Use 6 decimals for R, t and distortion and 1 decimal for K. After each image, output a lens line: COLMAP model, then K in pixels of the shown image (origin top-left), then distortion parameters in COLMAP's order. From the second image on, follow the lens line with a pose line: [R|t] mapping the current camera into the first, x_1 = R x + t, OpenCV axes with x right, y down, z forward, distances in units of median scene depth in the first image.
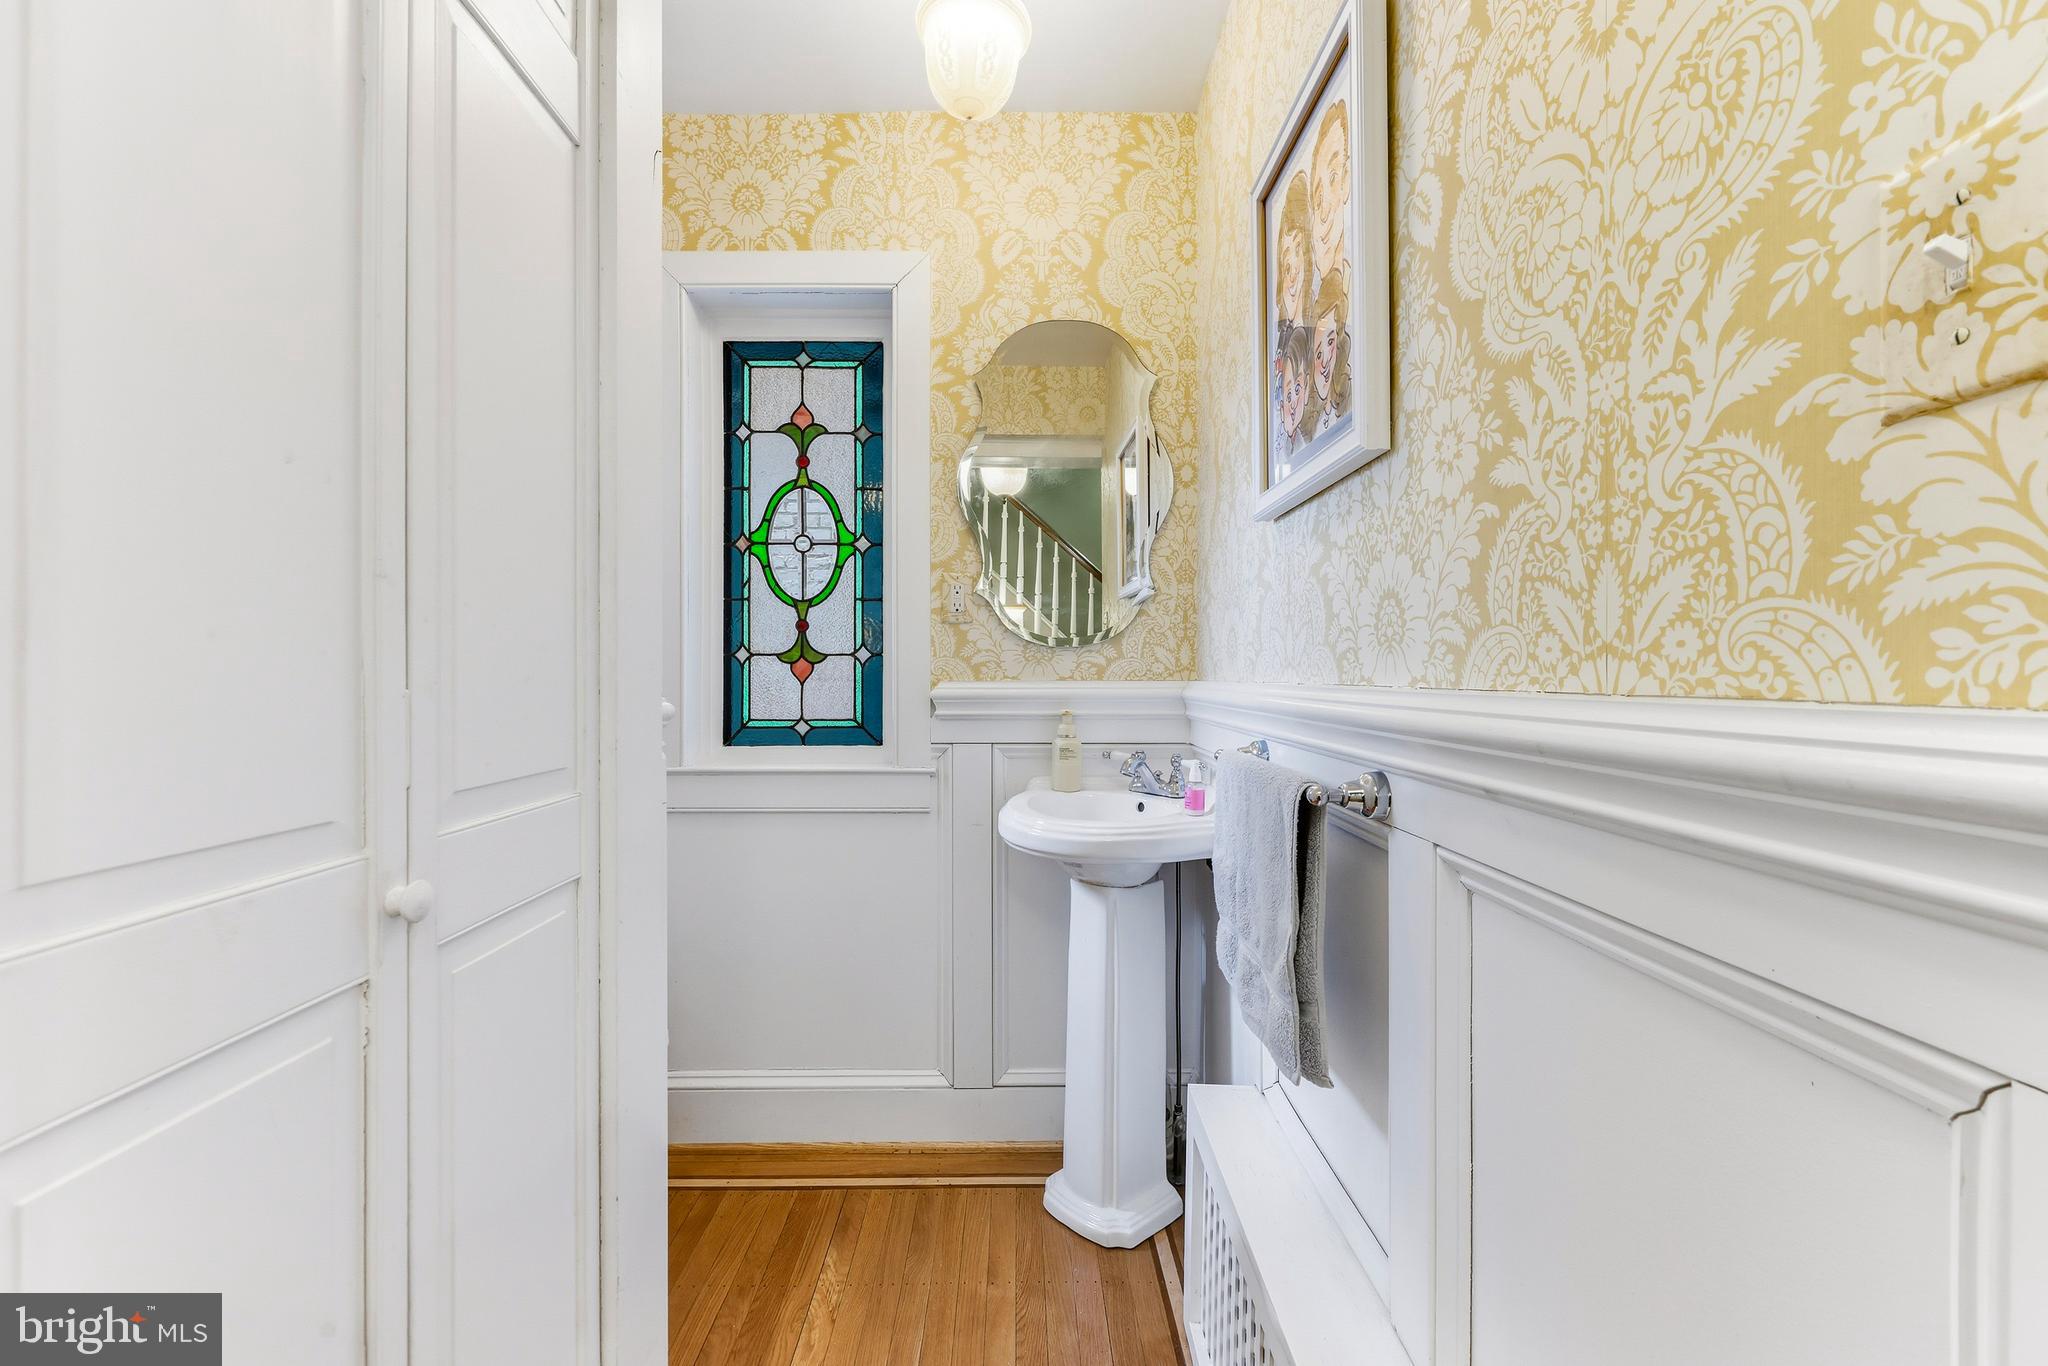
lens RADIAL K [[827.6, 0, 1018.1], [0, 827.6, 675.4], [0, 0, 1]] dist [-0.002030, 0.000681]
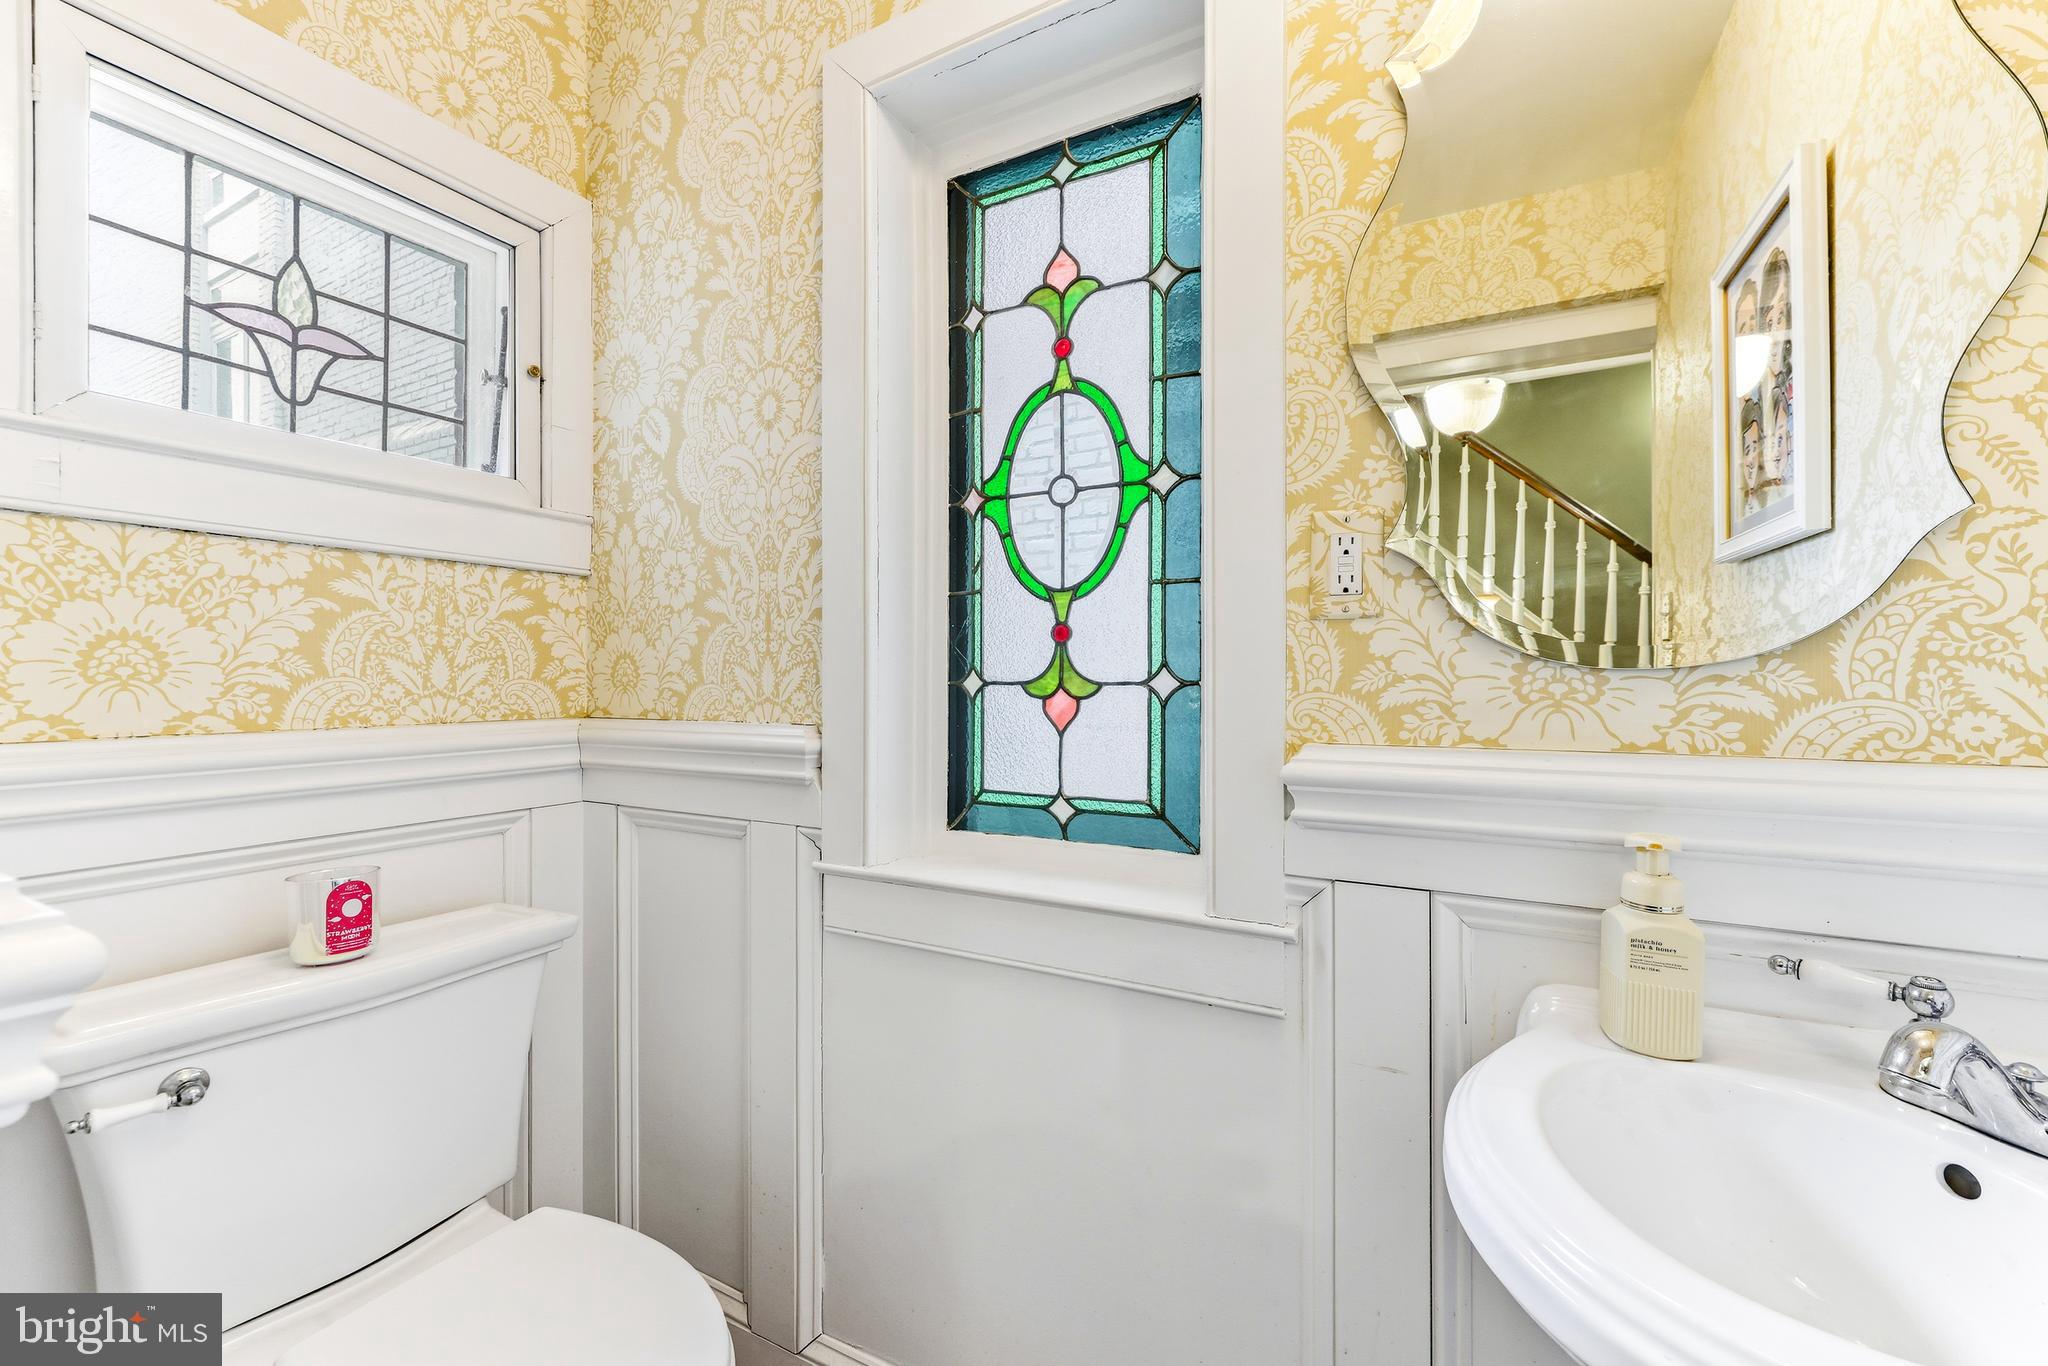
lens RADIAL K [[827.6, 0, 999.7], [0, 827.6, 681.1], [0, 0, 1]] dist [-0.002030, 0.000681]
pose [[0.864022, 0.001543, -0.503451, -0.008163], [-0.002099, 0.999998, -0.000538, -0.027518], [0.503449, 0.001521, 0.864023, 0.502770]]
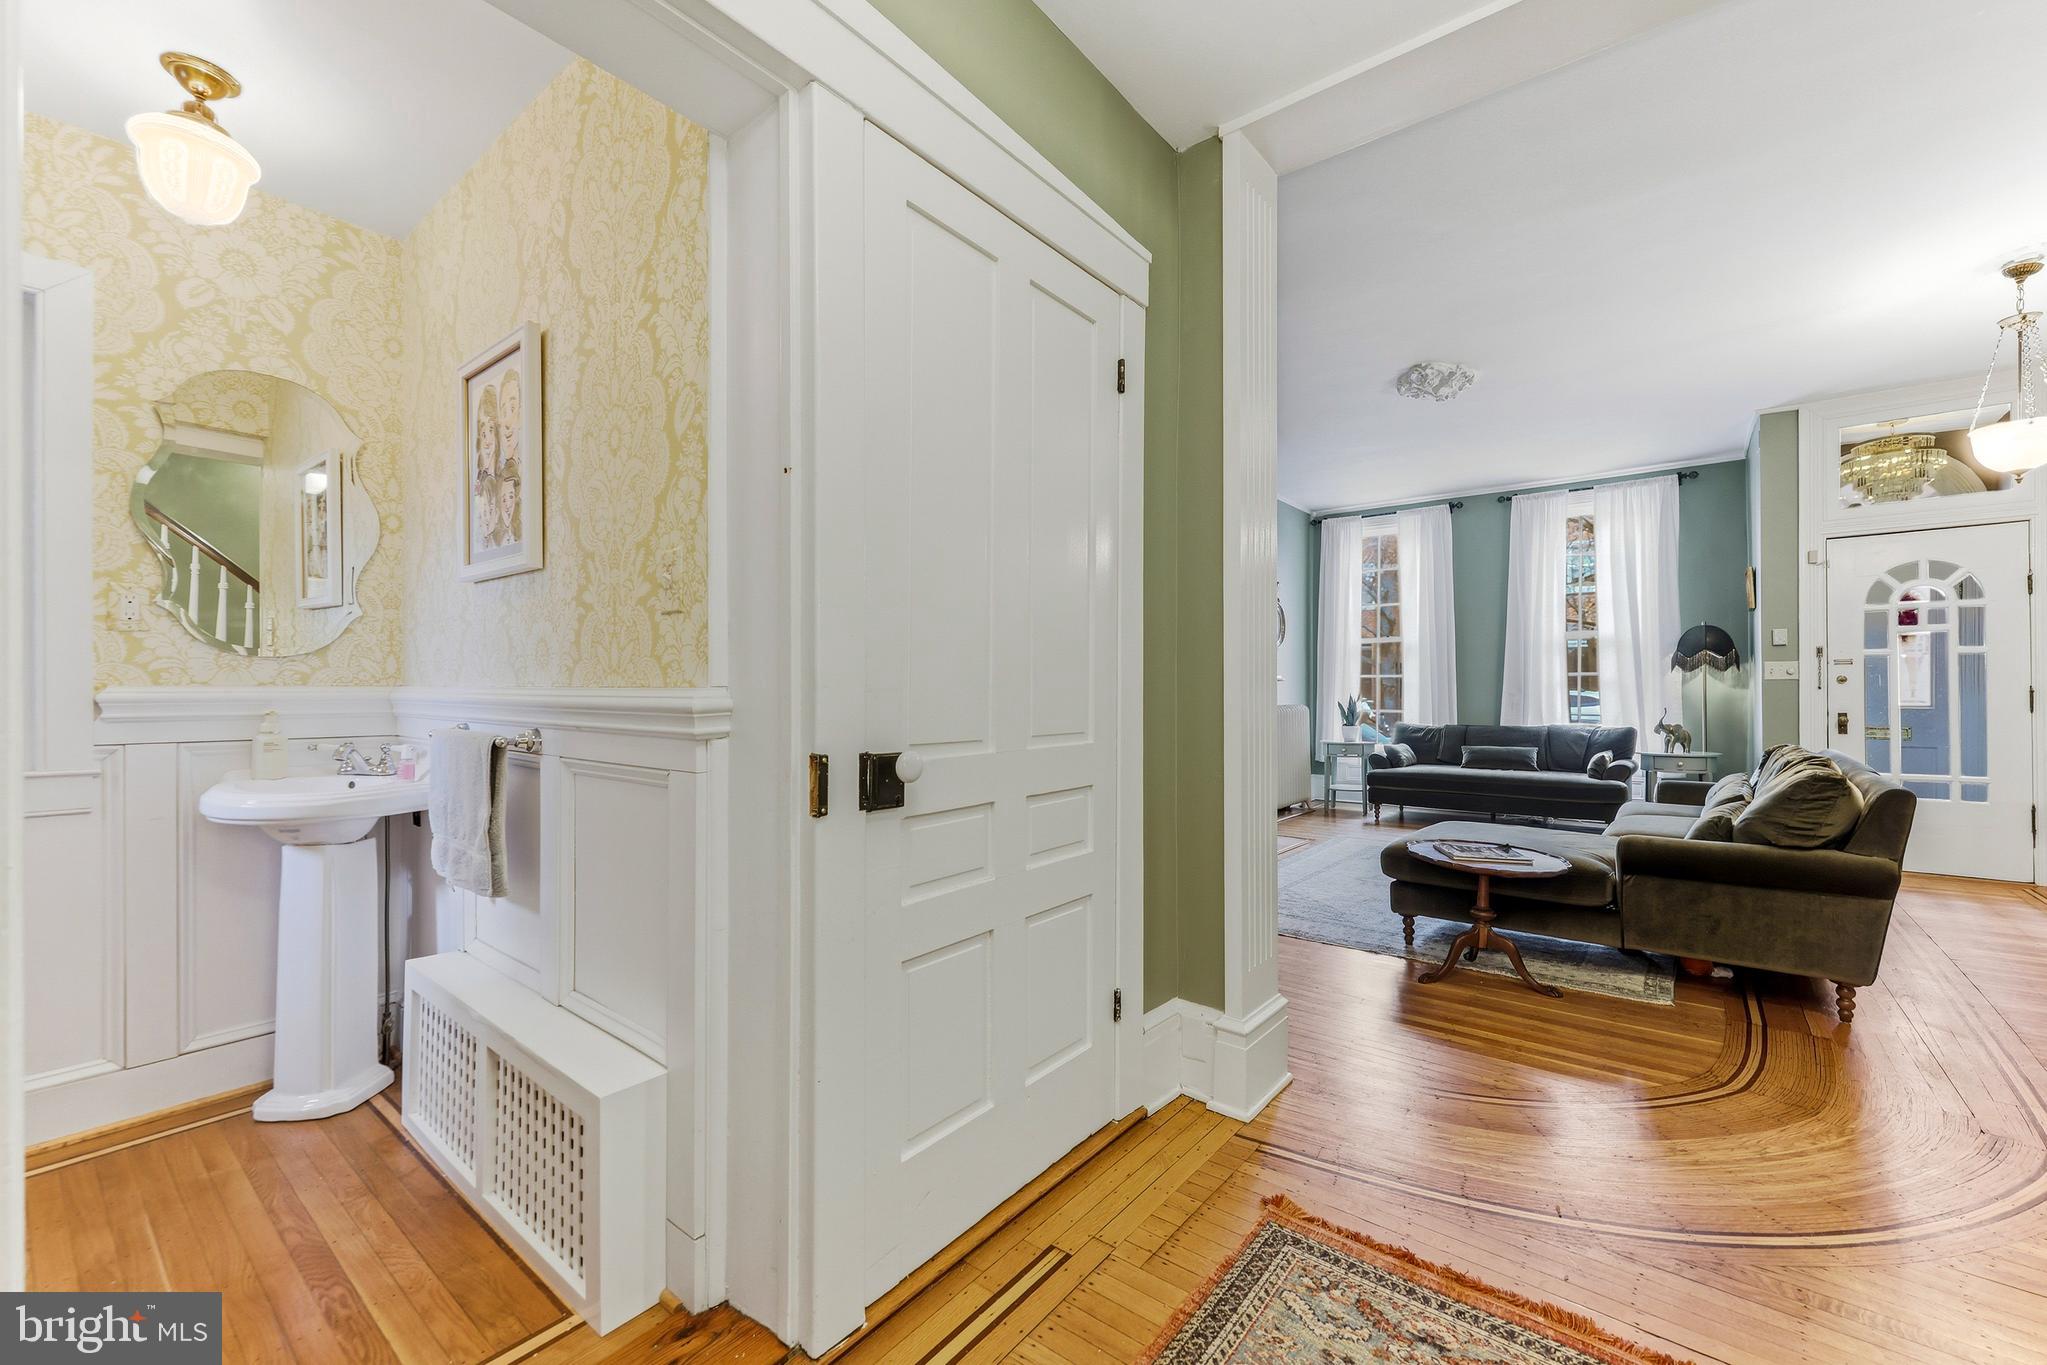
lens RADIAL K [[827.2, 0, 1017.3], [0, 827.2, 692.1], [0, 0, 1]] dist [-0.002030, 0.000681]
pose [[0.627384, -0.000377, 0.778710, -0.182702], [-0.003535, 0.999988, 0.003332, 0.007765], [-0.778702, -0.004844, 0.627375, -0.543902]]
